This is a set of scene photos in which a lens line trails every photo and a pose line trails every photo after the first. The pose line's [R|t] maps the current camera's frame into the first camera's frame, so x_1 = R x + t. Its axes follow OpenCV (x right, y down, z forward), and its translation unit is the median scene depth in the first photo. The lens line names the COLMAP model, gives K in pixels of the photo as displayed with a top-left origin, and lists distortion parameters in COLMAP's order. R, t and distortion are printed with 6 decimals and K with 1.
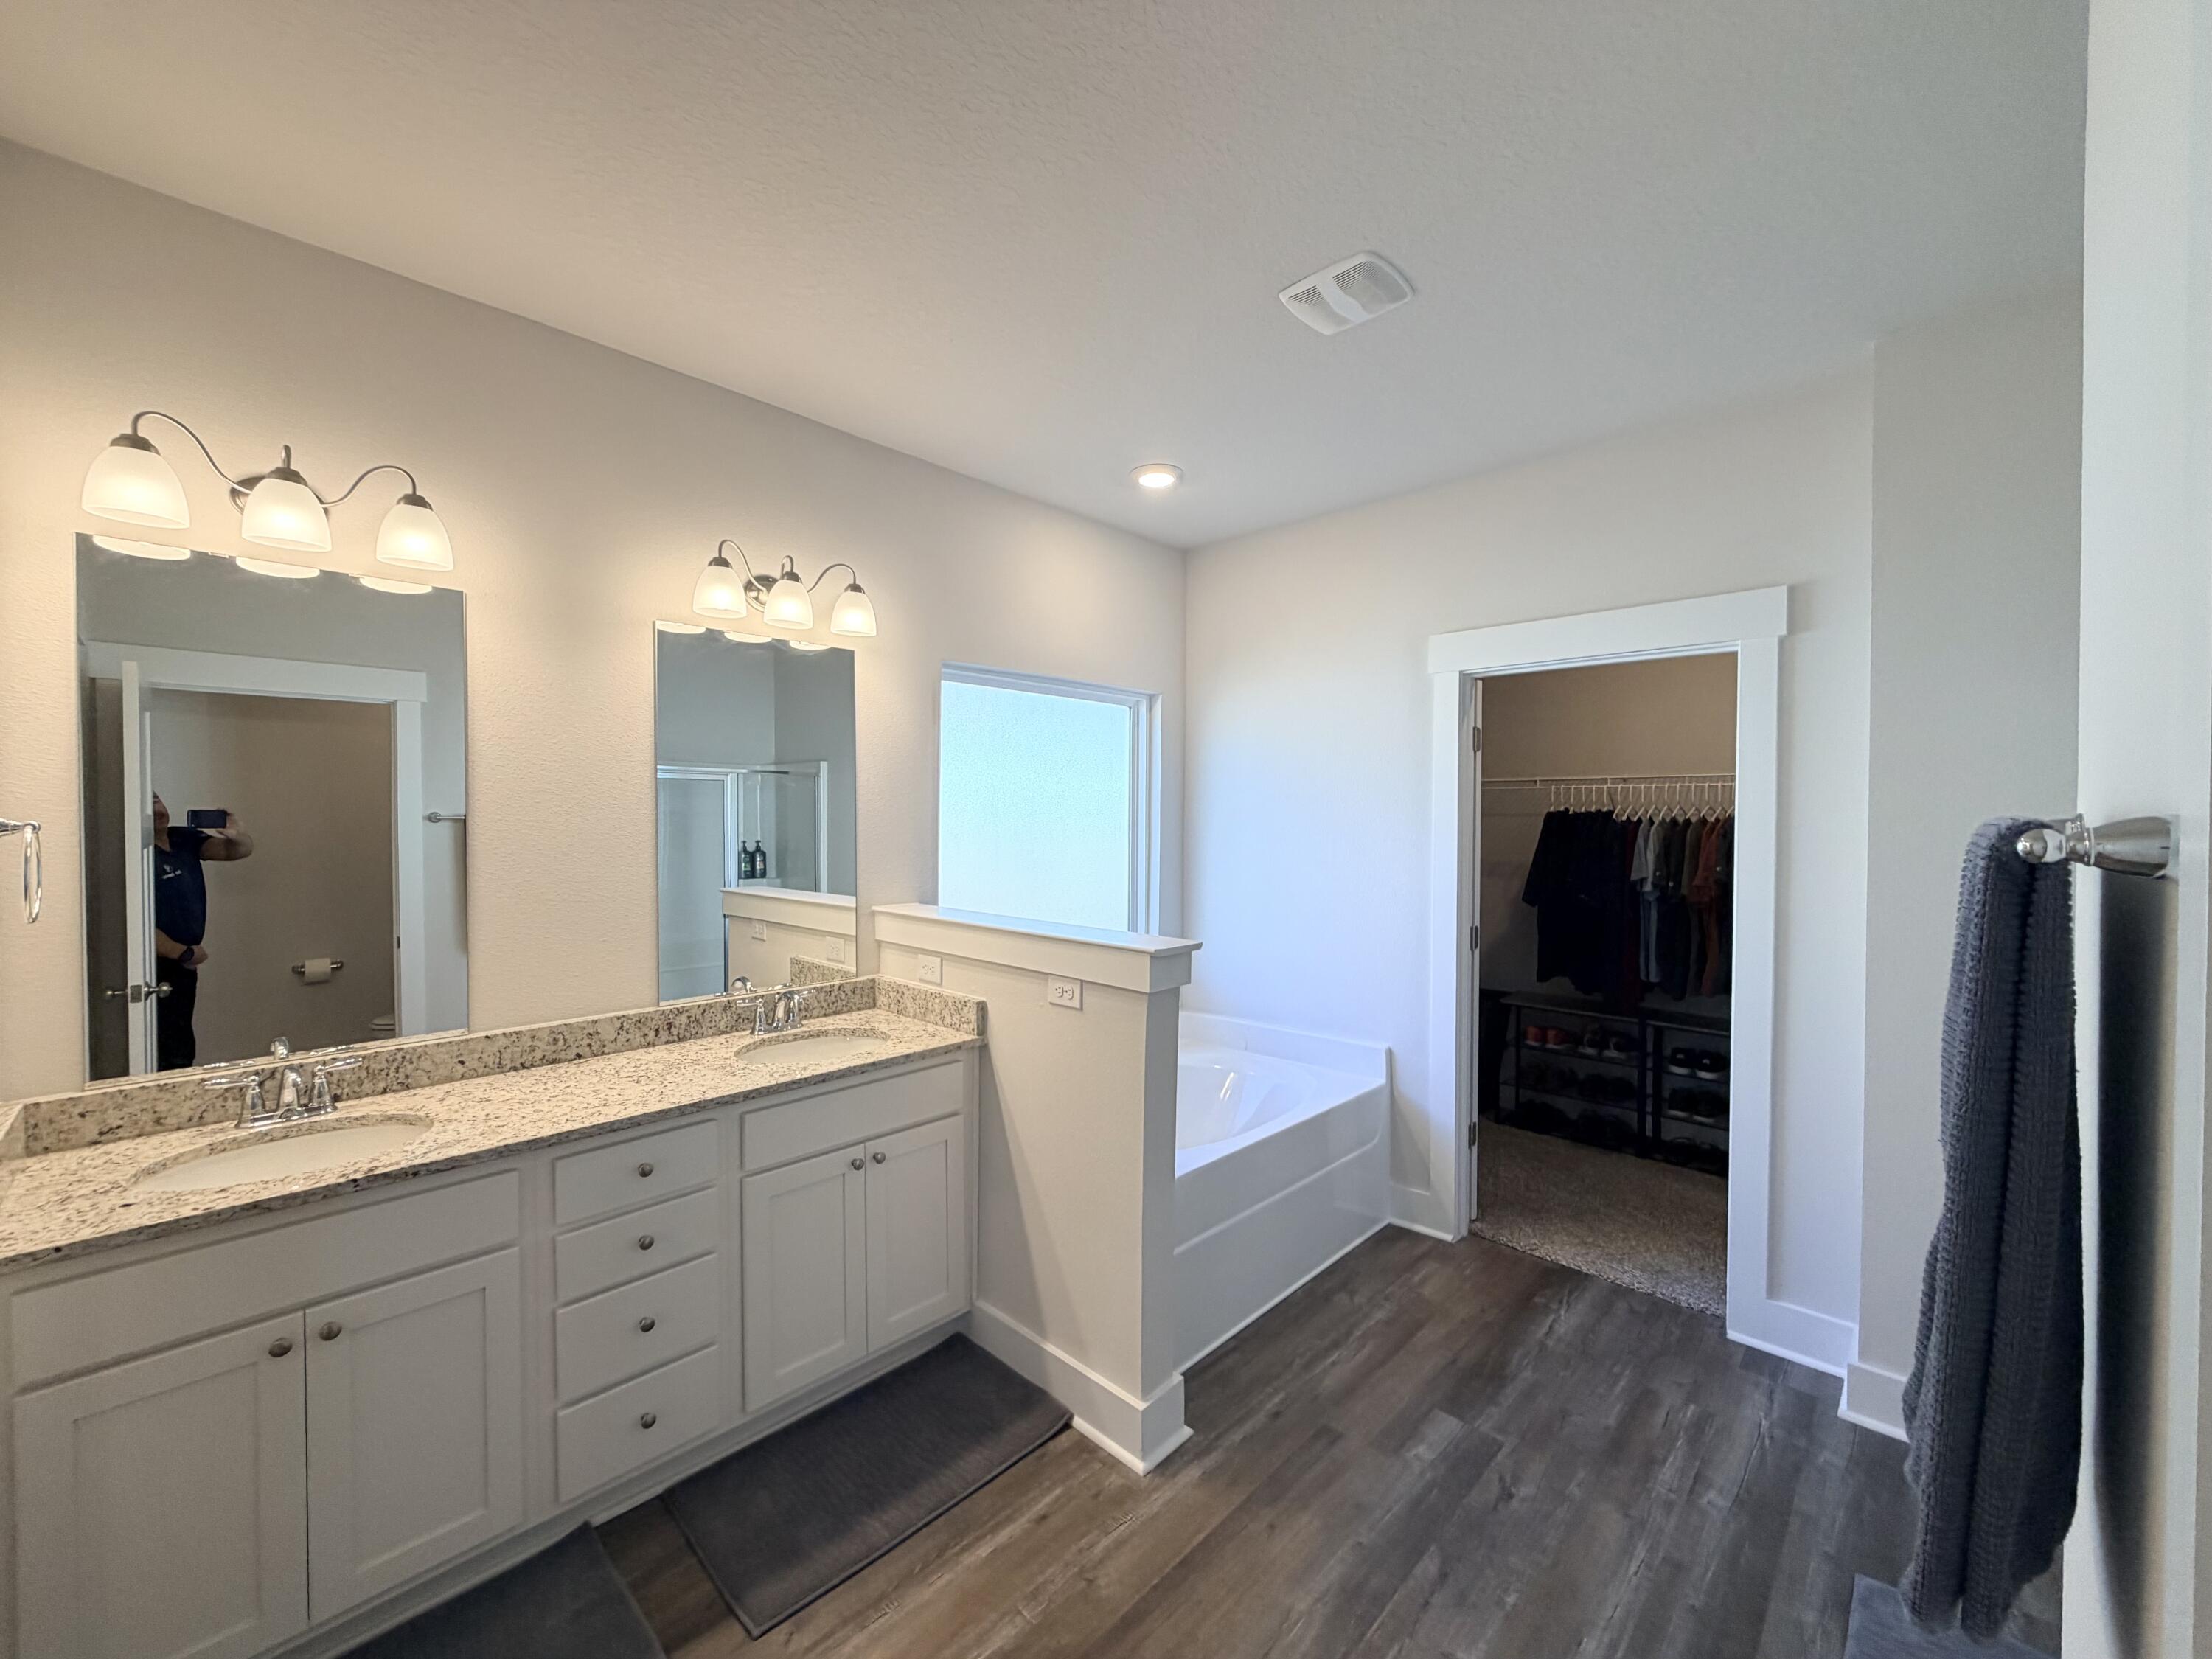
lens RADIAL K [[881.6, 0, 1105.2], [0, 881.6, 828.4], [0, 0, 1]] dist [-0.000465, -0.000042]
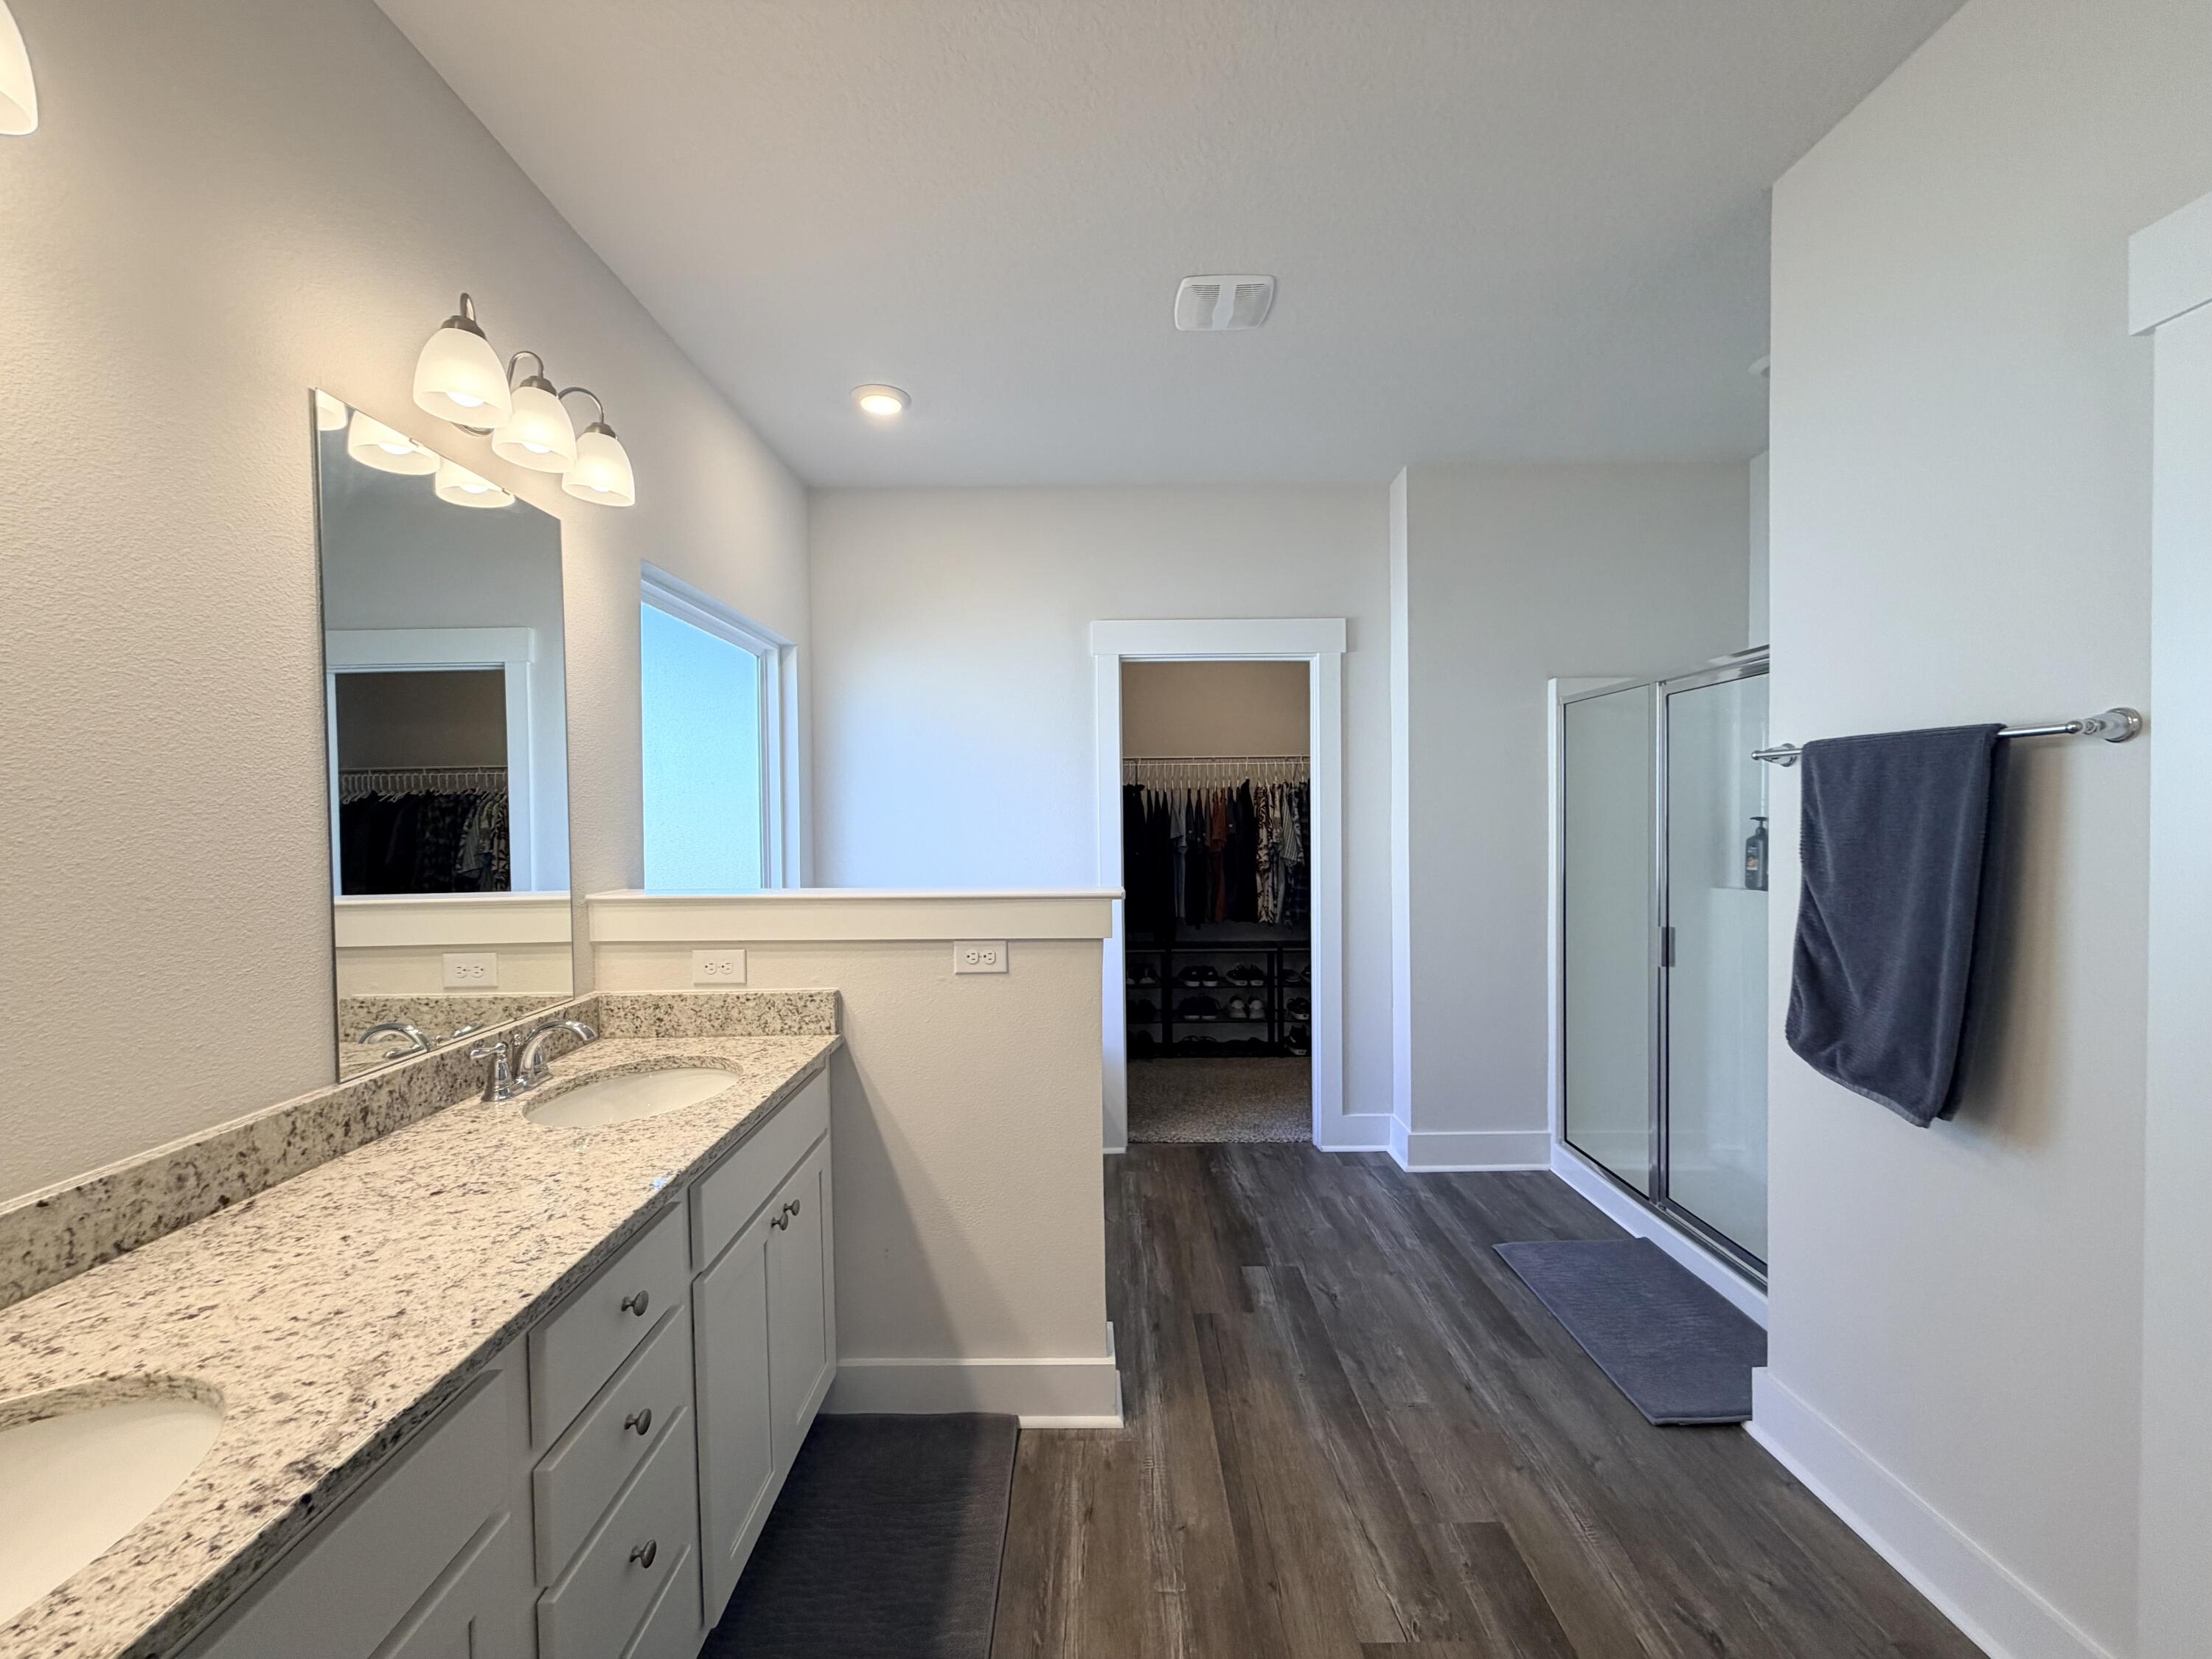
lens RADIAL K [[879.9, 0, 1103.2], [0, 879.9, 831.0], [0, 0, 1]] dist [0.000766, -0.000159]
pose [[0.713985, -0.025430, 0.699699, -0.590336], [0.023539, 0.999647, 0.012311, 0.050144], [-0.699766, 0.007681, 0.714331, 0.280388]]
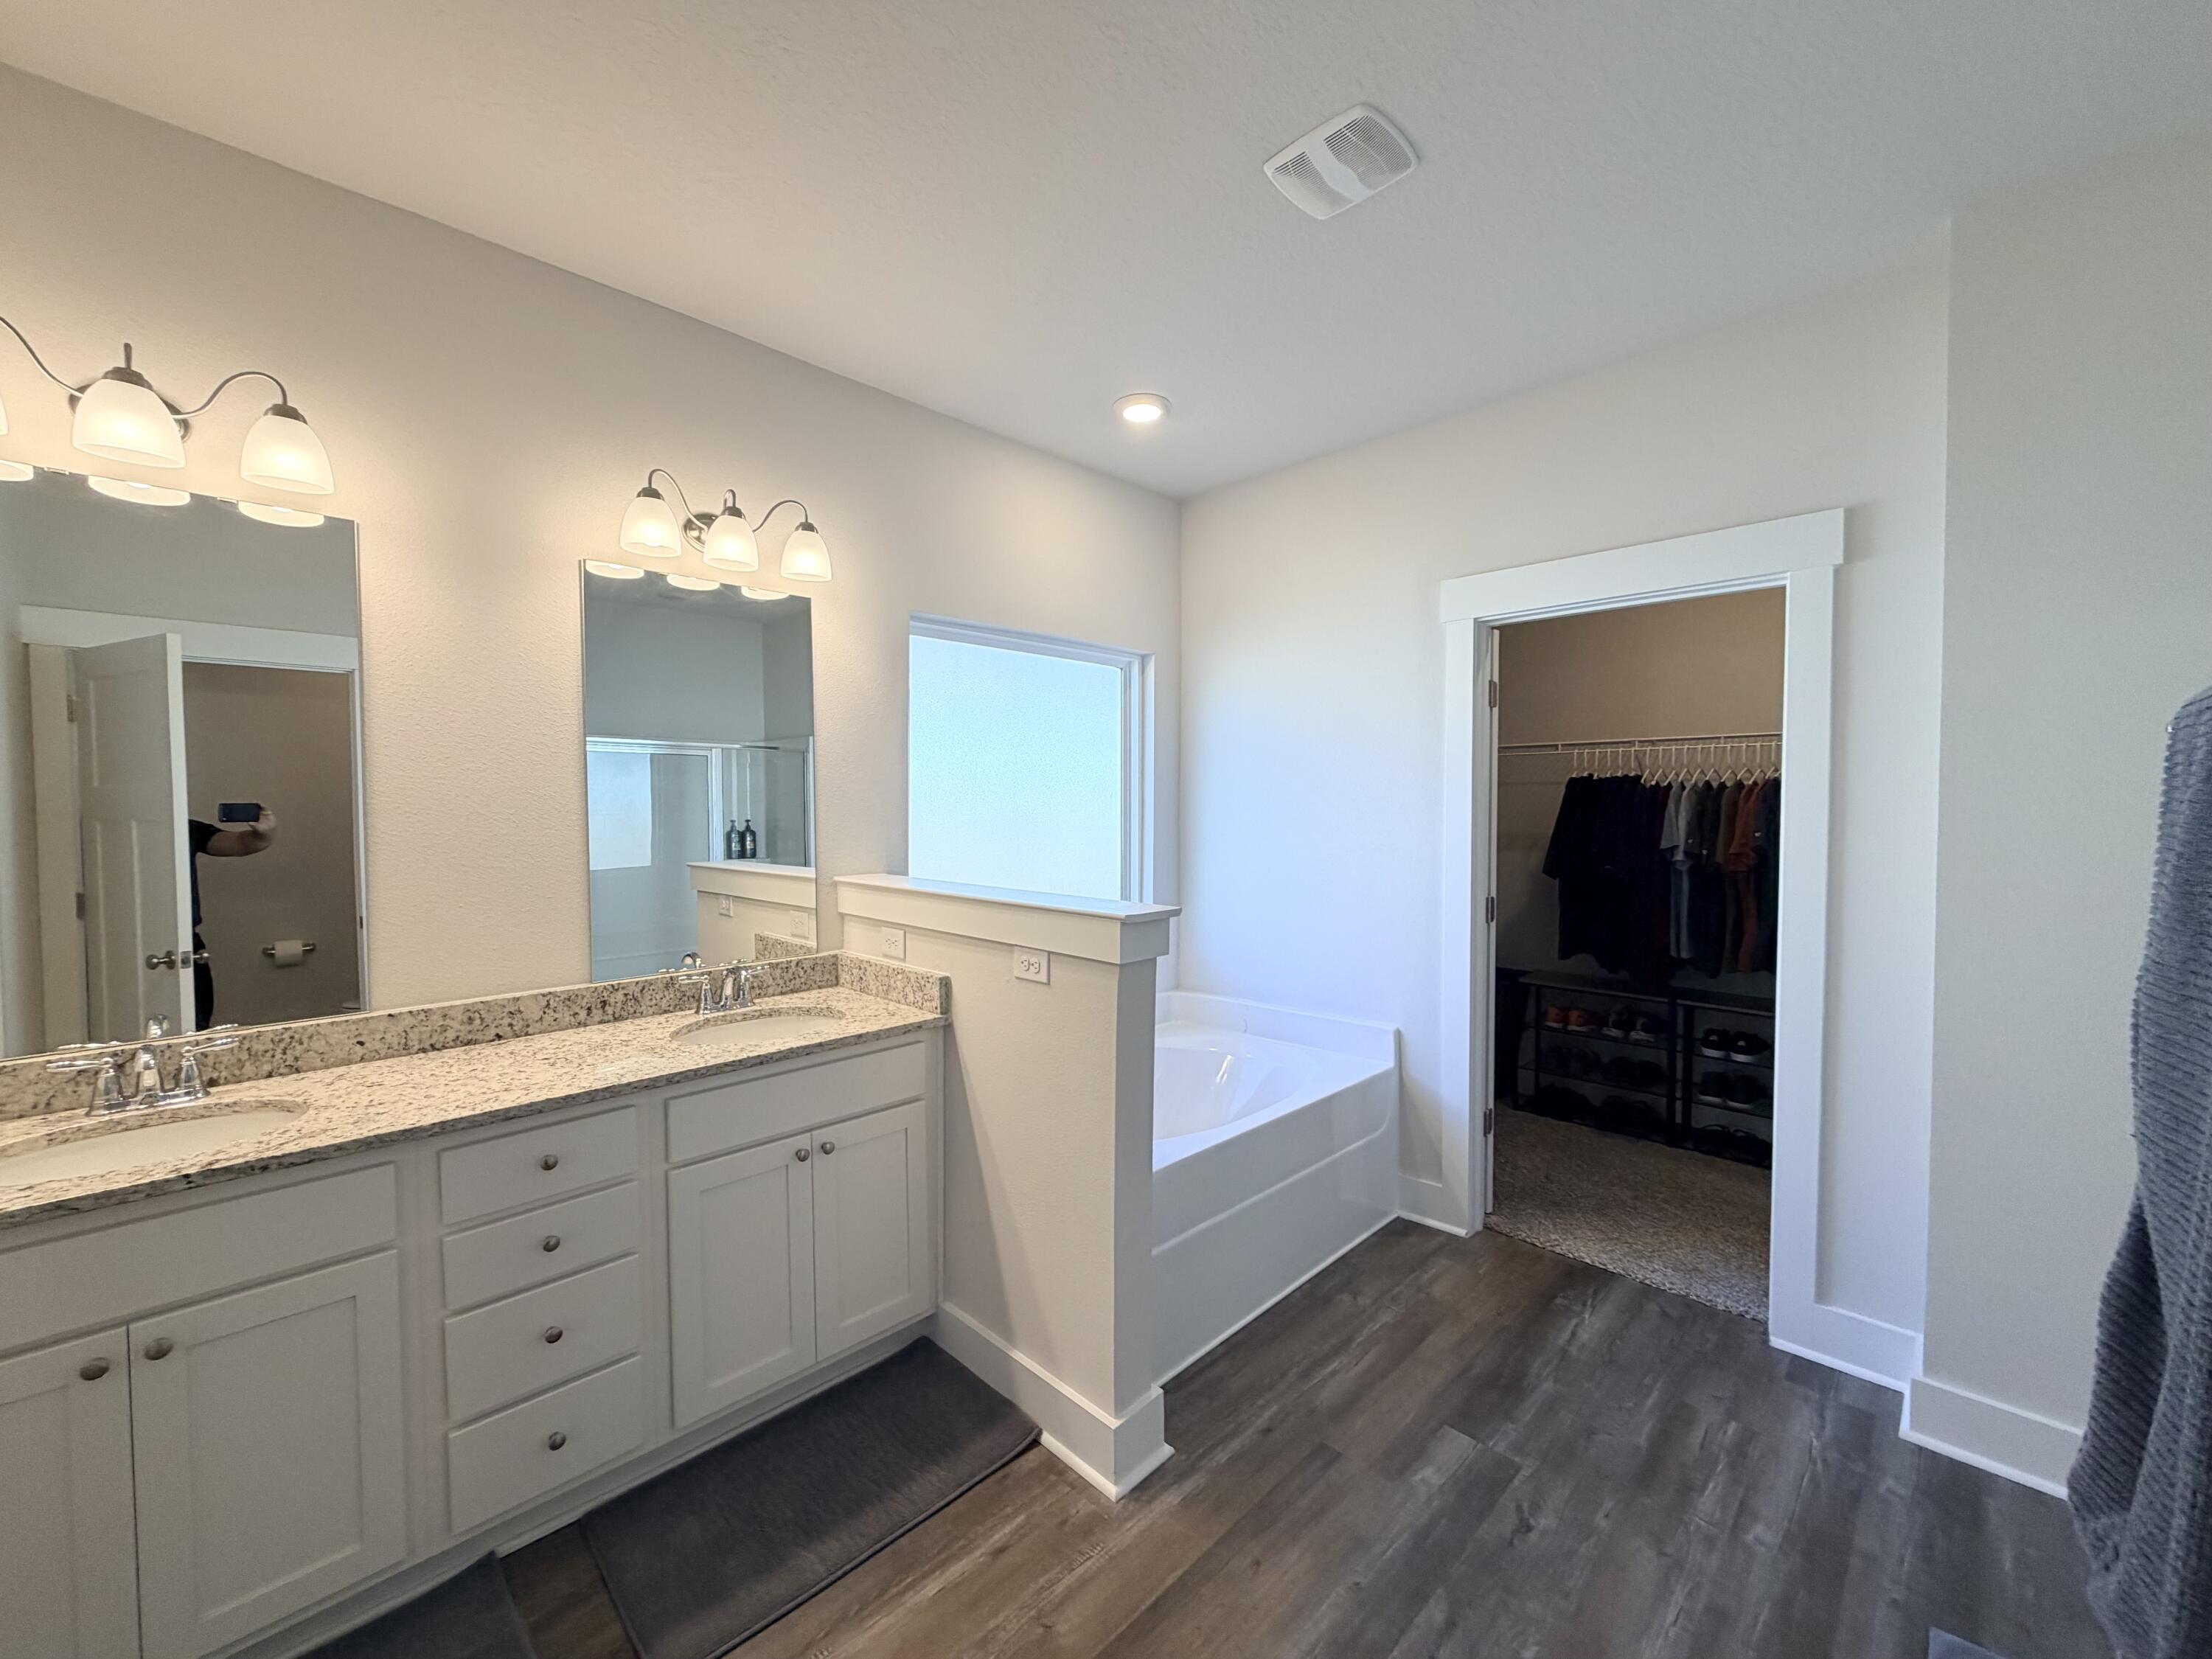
lens RADIAL K [[881.2, 0, 1106.0], [0, 881.2, 829.5], [0, 0, 1]] dist [-0.000710, 0.000255]
pose [[0.999830, -0.005751, -0.017526, 0.048363], [0.006022, 0.999863, 0.015416, 0.034199], [0.017435, -0.015519, 0.999728, 0.104871]]
